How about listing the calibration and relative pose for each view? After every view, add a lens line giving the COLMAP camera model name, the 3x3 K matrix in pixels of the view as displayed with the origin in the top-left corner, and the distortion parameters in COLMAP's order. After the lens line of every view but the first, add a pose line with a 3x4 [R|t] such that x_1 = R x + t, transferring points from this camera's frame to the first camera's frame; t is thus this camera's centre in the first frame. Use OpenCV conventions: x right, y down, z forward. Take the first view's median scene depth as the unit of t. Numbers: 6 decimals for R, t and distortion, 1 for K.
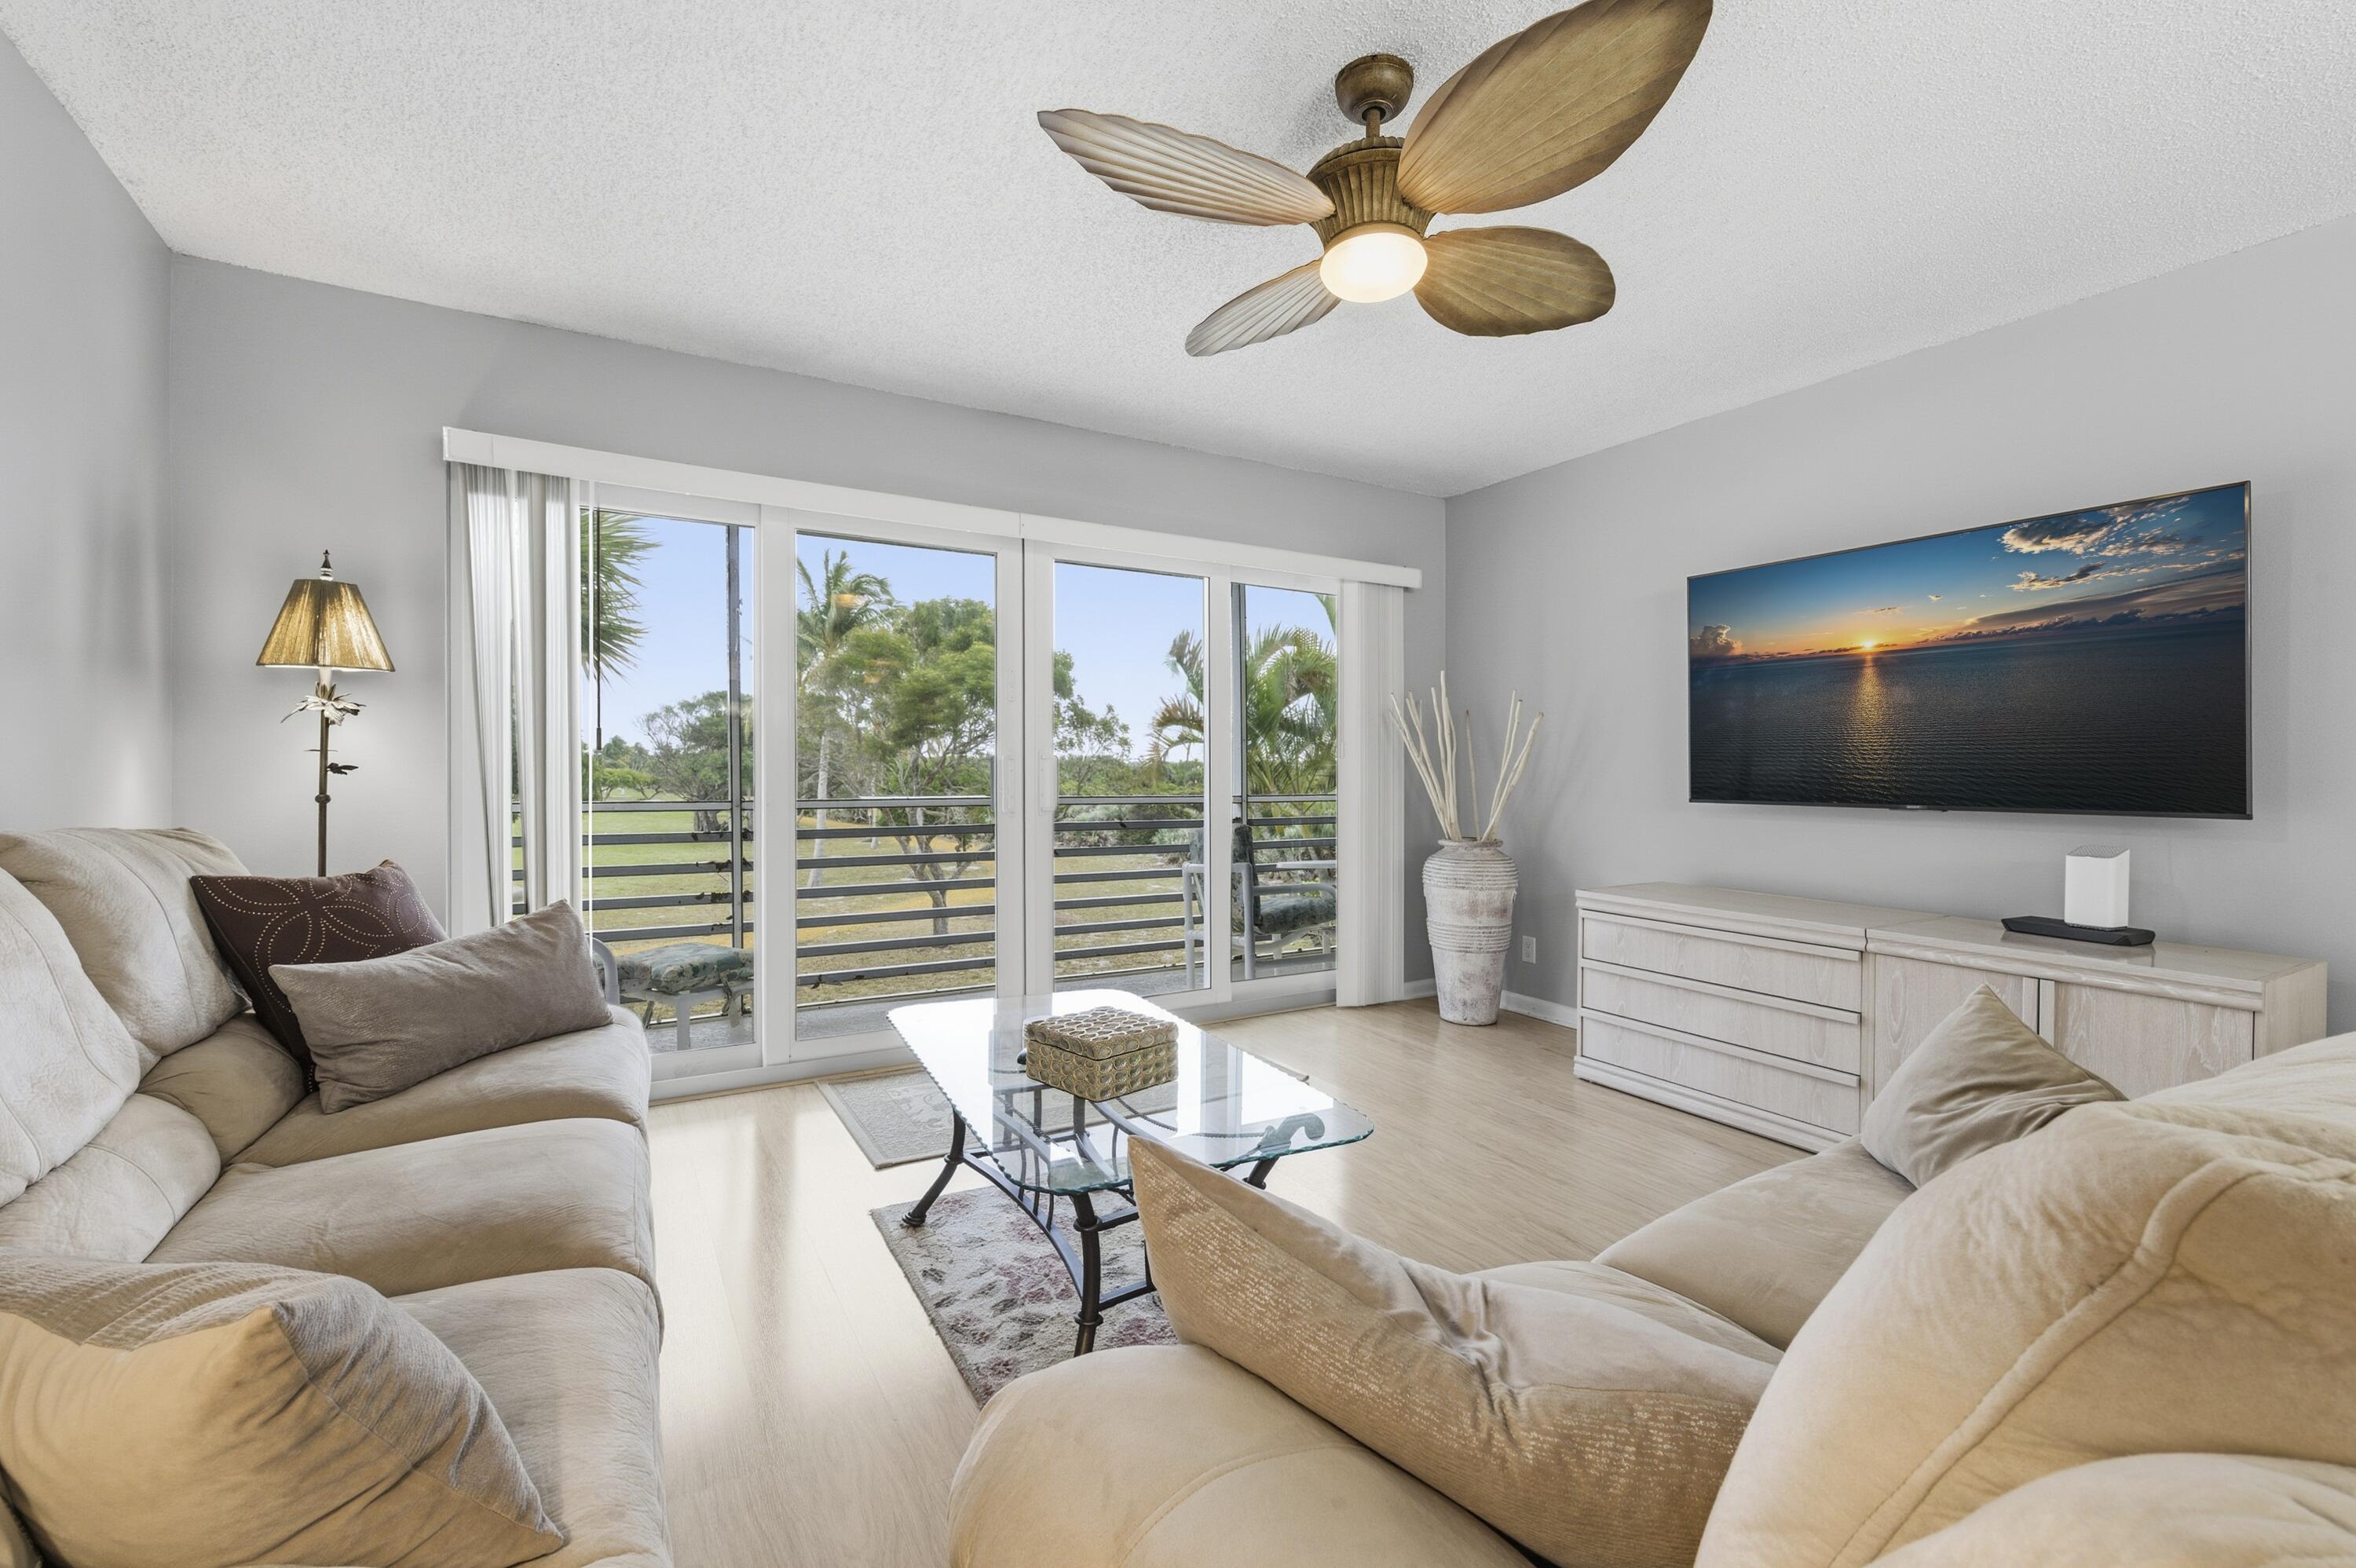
lens RADIAL K [[1002.4, 0, 1189.7], [0, 1002.4, 780.4], [0, 0, 1]] dist [0.020419, 0.000250]
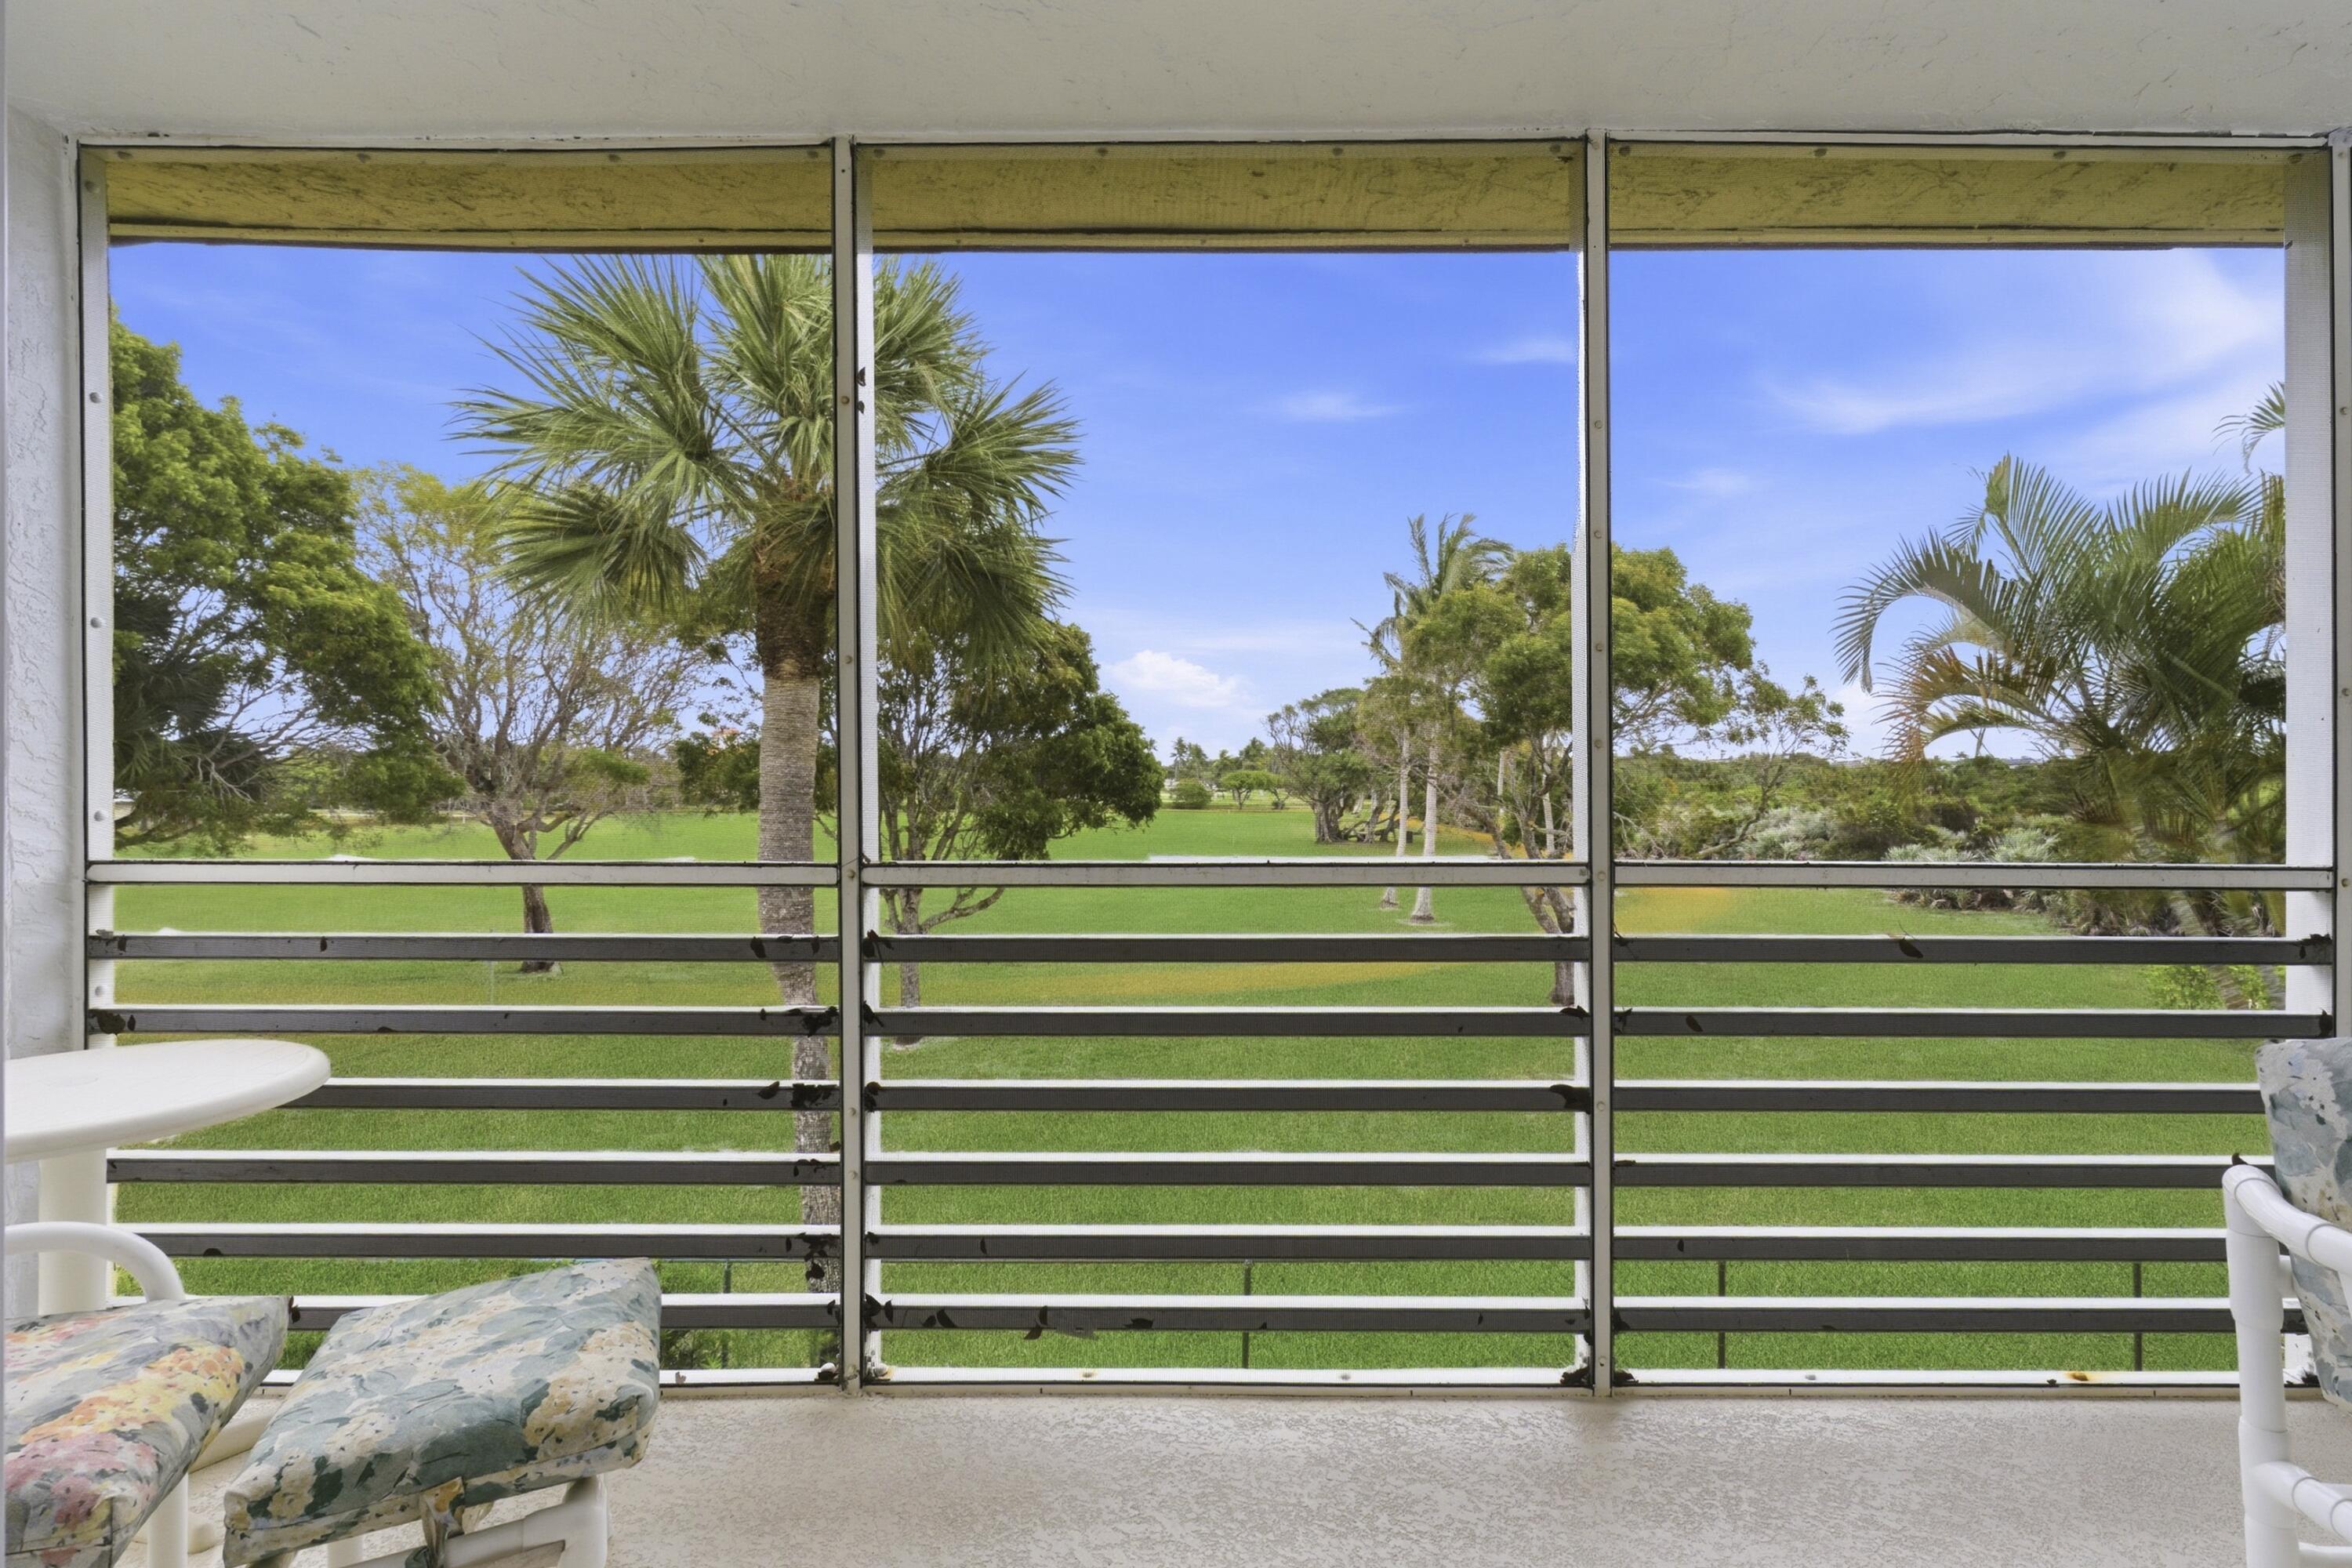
lens RADIAL K [[1126.2, 0, 1230.0], [0, 1126.2, 772.4], [0, 0, 1]] dist [0.003116, 0.000264]
pose [[0.851959, -0.003004, -0.523599, -0.068345], [-0.001673, 0.999963, -0.008458, -0.012584], [0.523605, 0.008082, 0.851923, 0.614472]]
